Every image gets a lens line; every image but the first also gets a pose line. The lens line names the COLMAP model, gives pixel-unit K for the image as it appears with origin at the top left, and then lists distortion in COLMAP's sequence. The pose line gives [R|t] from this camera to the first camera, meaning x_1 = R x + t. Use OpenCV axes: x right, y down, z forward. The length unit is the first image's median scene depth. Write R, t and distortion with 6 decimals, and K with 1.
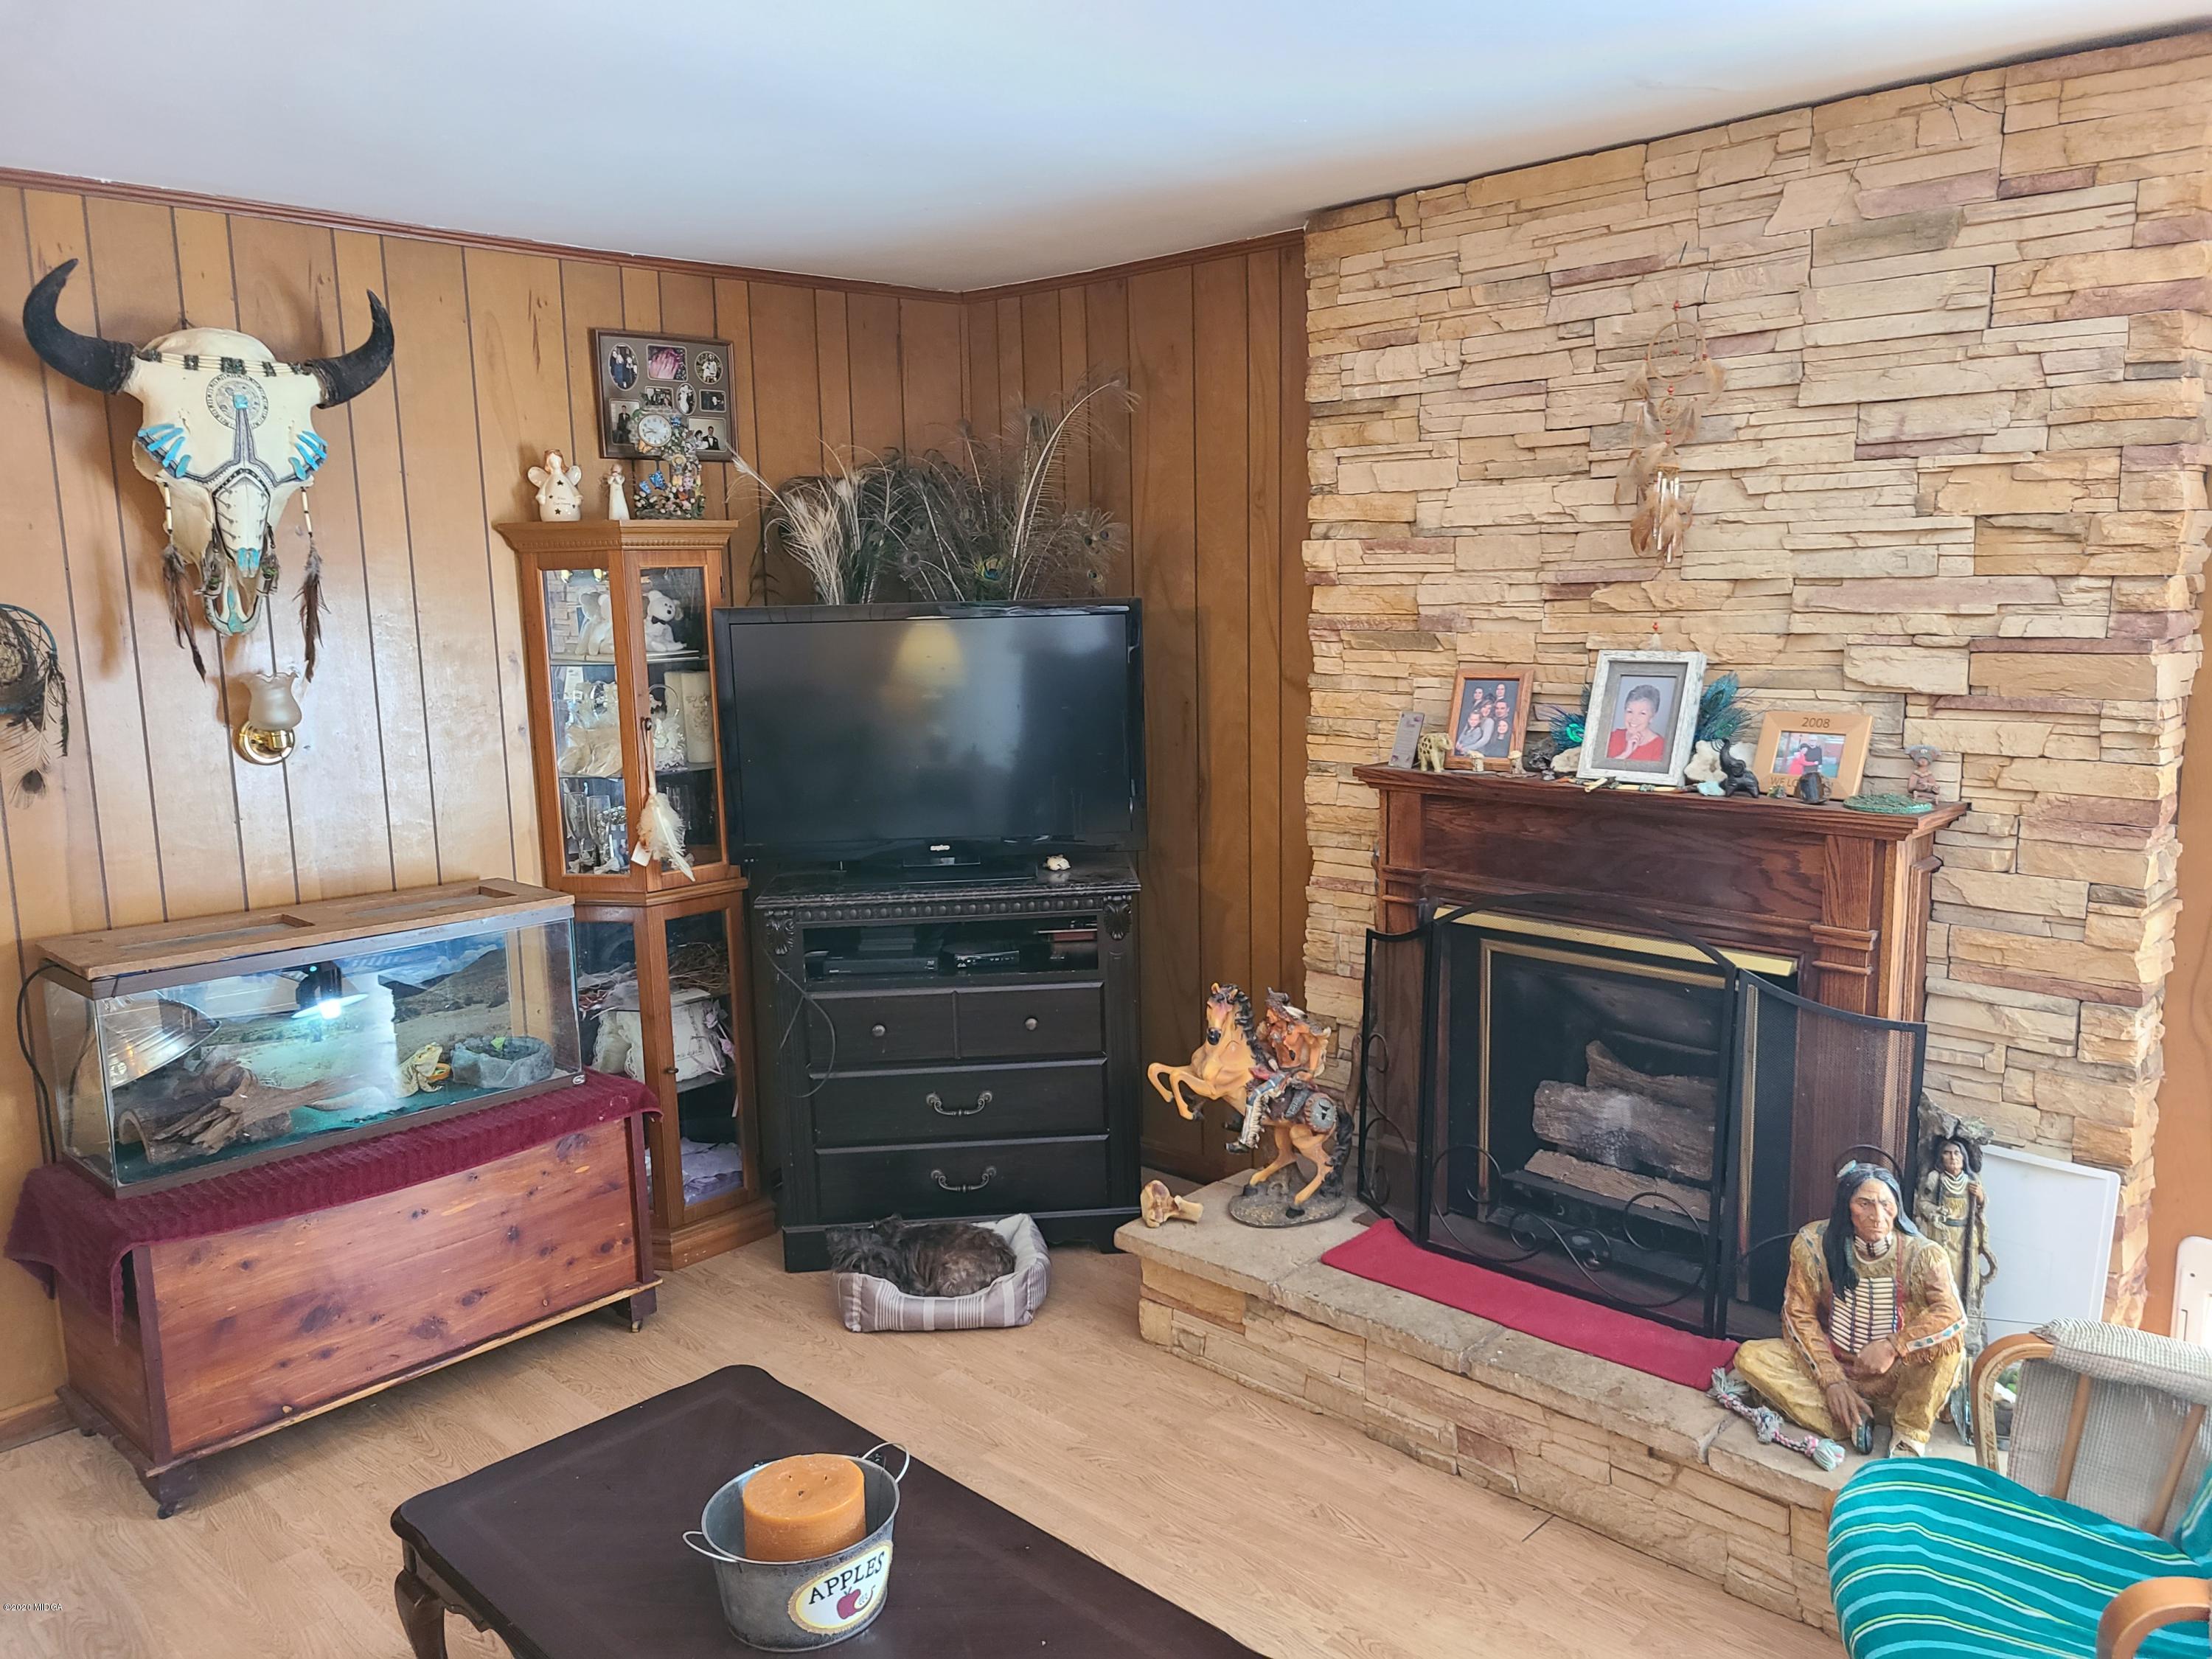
lens RADIAL K [[1671.0, 0, 1136.4], [0, 1671.0, 832.4], [0, 0, 1]] dist [0.051264, -0.039122]
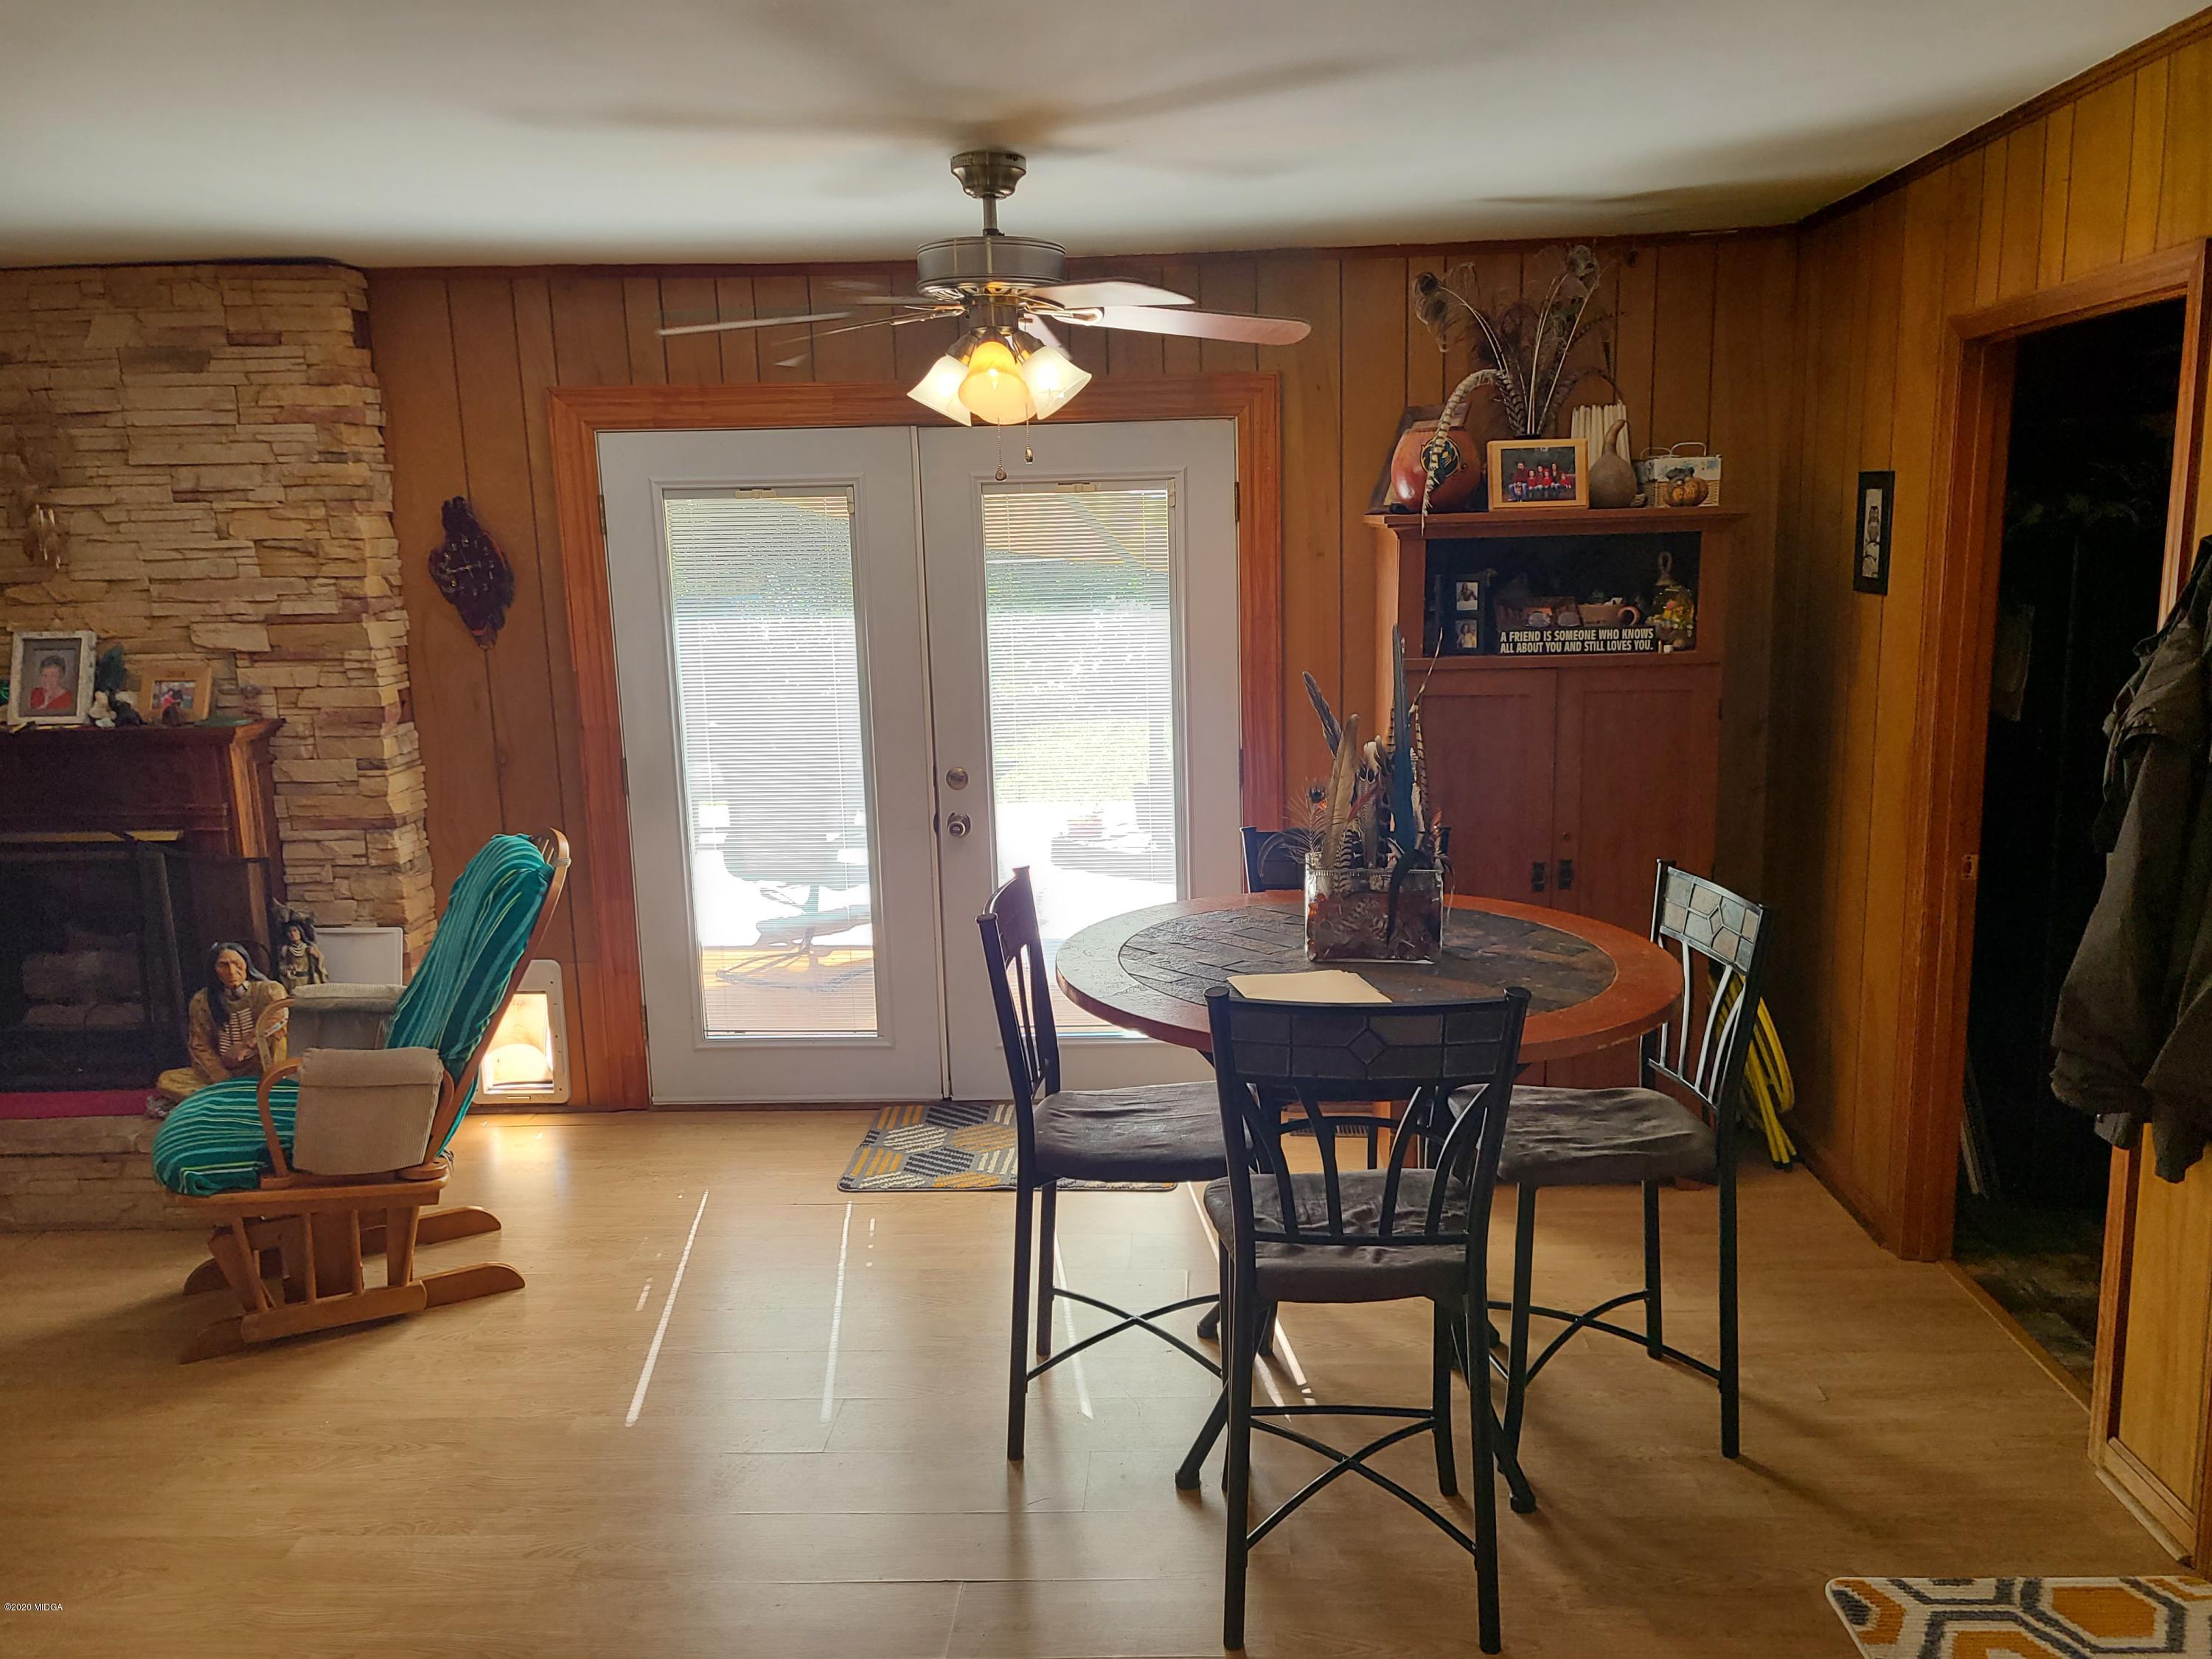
lens RADIAL K [[1630.5, 0, 1139.1], [0, 1630.5, 838.3], [0, 0, 1]] dist [0.065795, -0.048807]
pose [[0.746325, -0.122238, 0.654260, 0.052320], [0.115851, 0.991843, 0.053156, 0.098119], [-0.655421, 0.036125, 0.754399, -0.661647]]
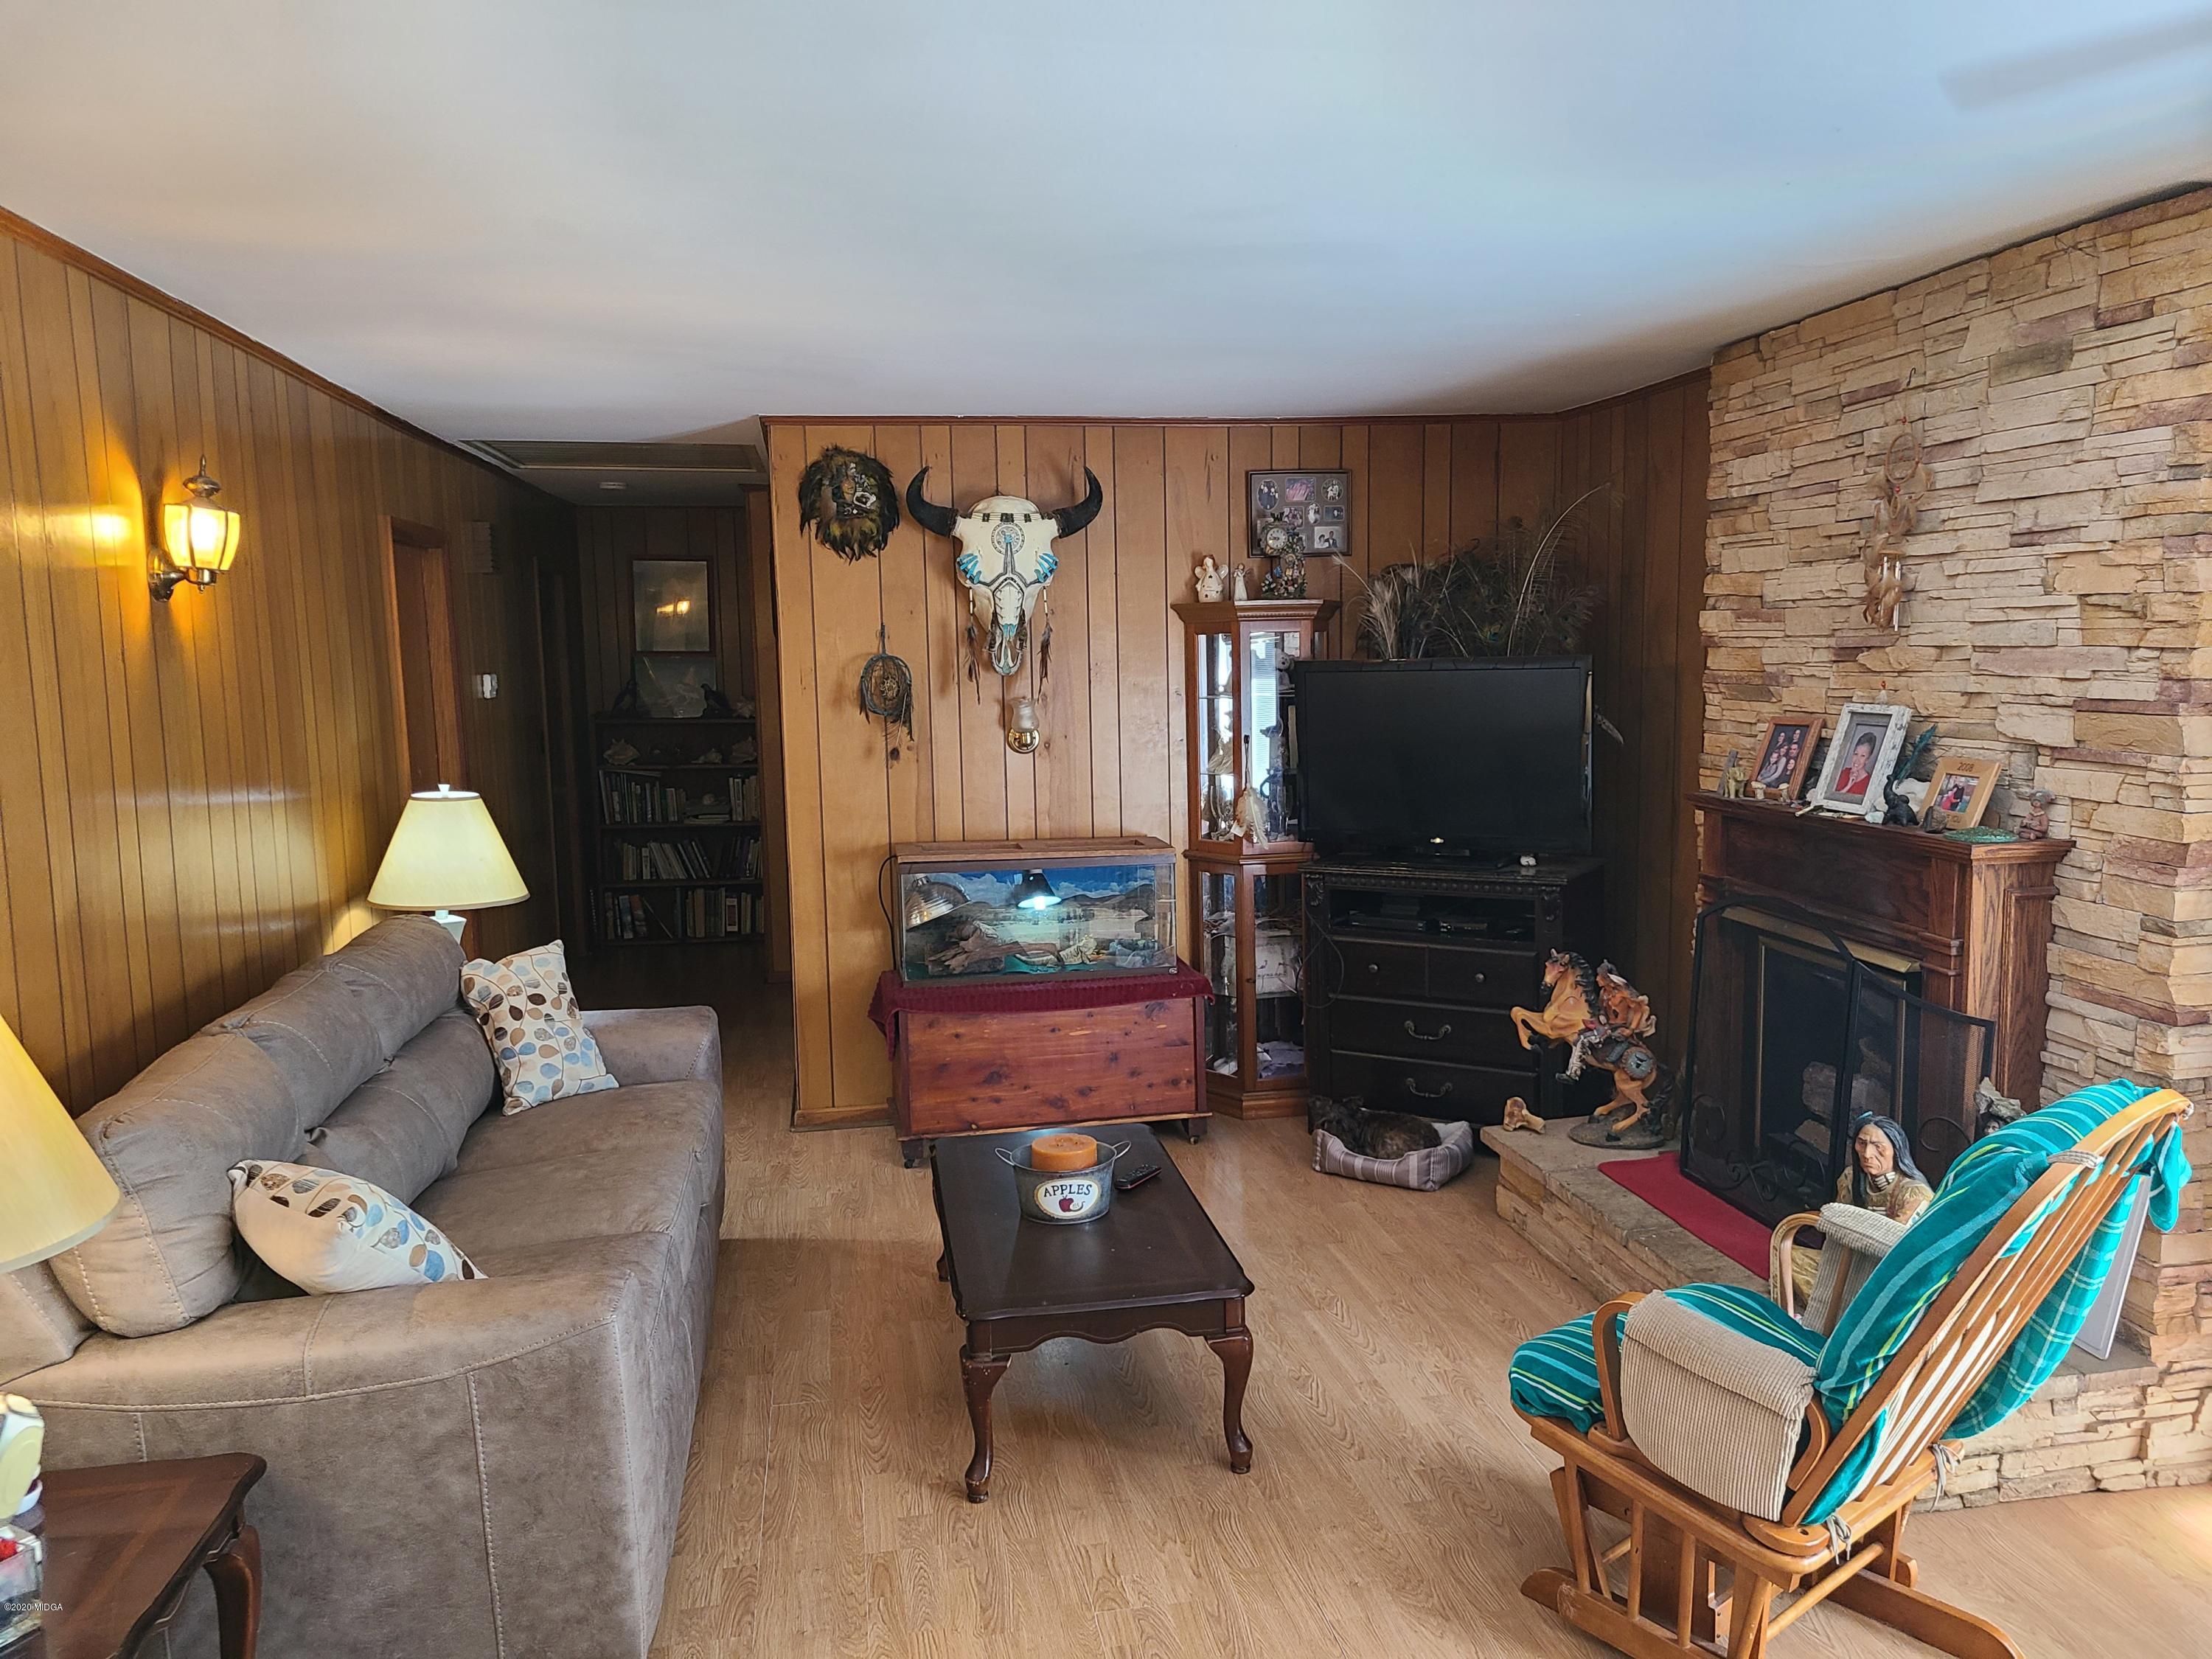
lens RADIAL K [[1649.3, 0, 1114.5], [0, 1649.3, 846.5], [0, 0, 1]] dist [0.071913, -0.061052]
pose [[0.808323, 0.077720, -0.583587, 0.583429], [-0.088636, 0.996015, 0.009876, 0.030848], [0.582029, 0.043744, 0.811991, -0.294098]]
